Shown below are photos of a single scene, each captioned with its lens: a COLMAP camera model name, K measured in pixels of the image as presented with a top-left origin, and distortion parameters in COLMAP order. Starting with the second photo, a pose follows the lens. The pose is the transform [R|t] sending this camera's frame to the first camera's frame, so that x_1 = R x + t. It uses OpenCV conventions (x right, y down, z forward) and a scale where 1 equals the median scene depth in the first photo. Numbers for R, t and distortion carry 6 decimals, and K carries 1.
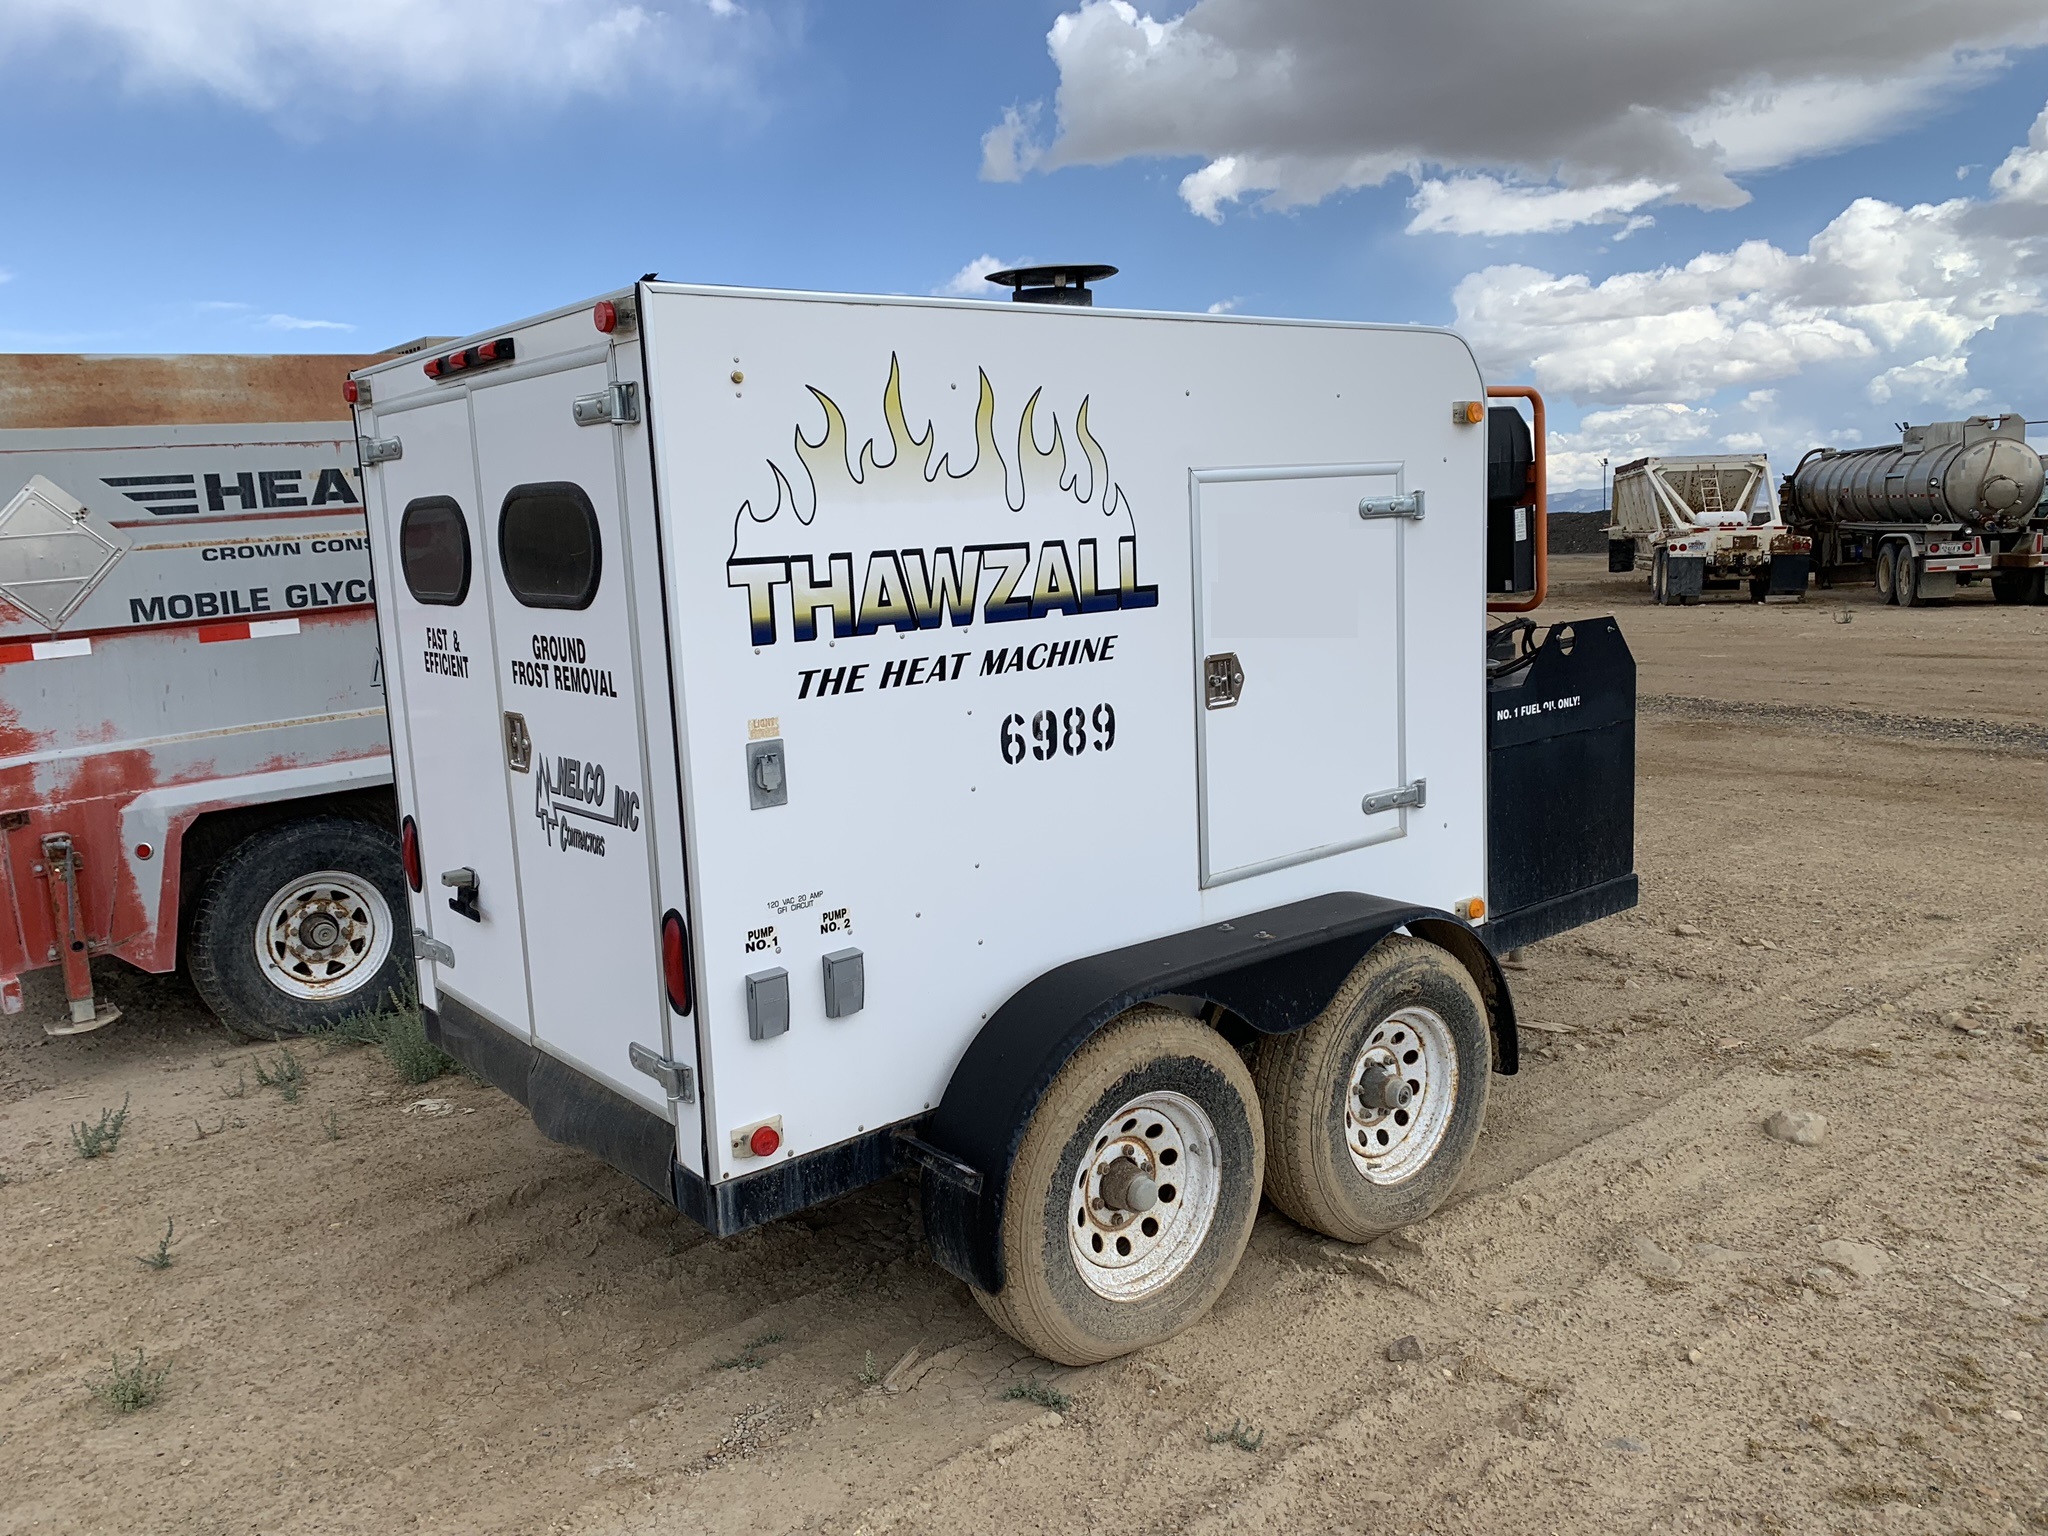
lens RADIAL K [[1573.6, 0, 1038.7], [0, 1573.6, 757.8], [0, 0, 1]] dist [0.024900, -0.018308]
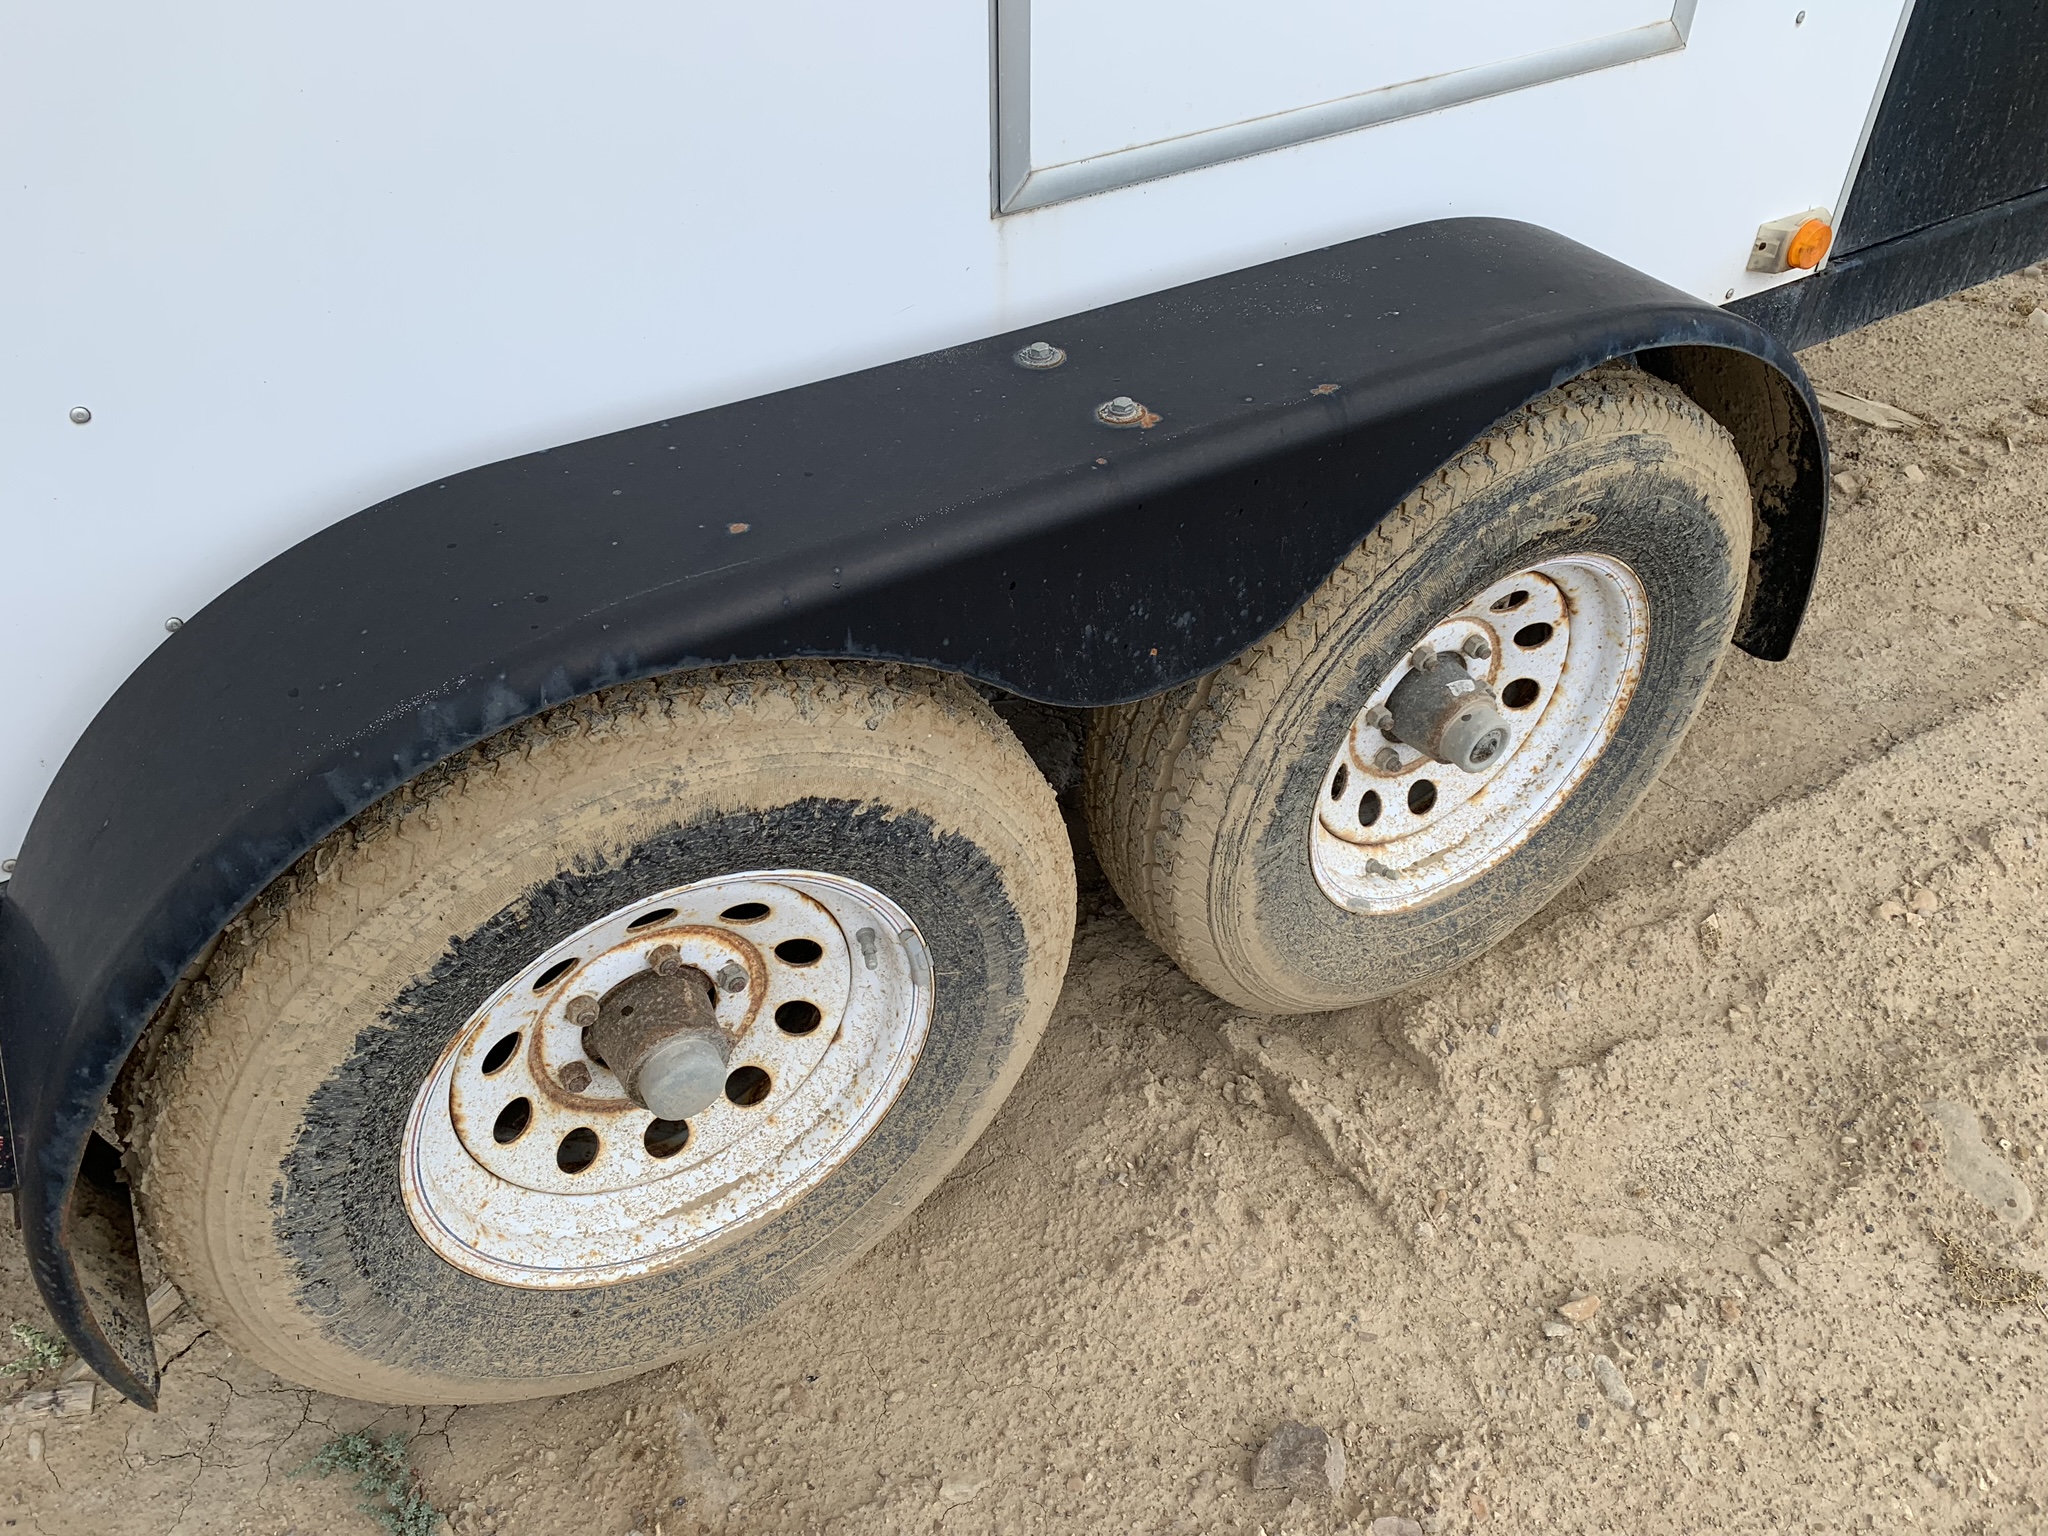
lens RADIAL K [[1573.6, 0, 1005.7], [0, 1573.6, 758.0], [0, 0, 1]] dist [0.024900, -0.018308]
pose [[0.986586, 0.132695, -0.095082, 0.151864], [-0.061753, 0.842542, 0.535079, 0.000682], [0.151113, -0.522030, 0.839434, 0.653209]]
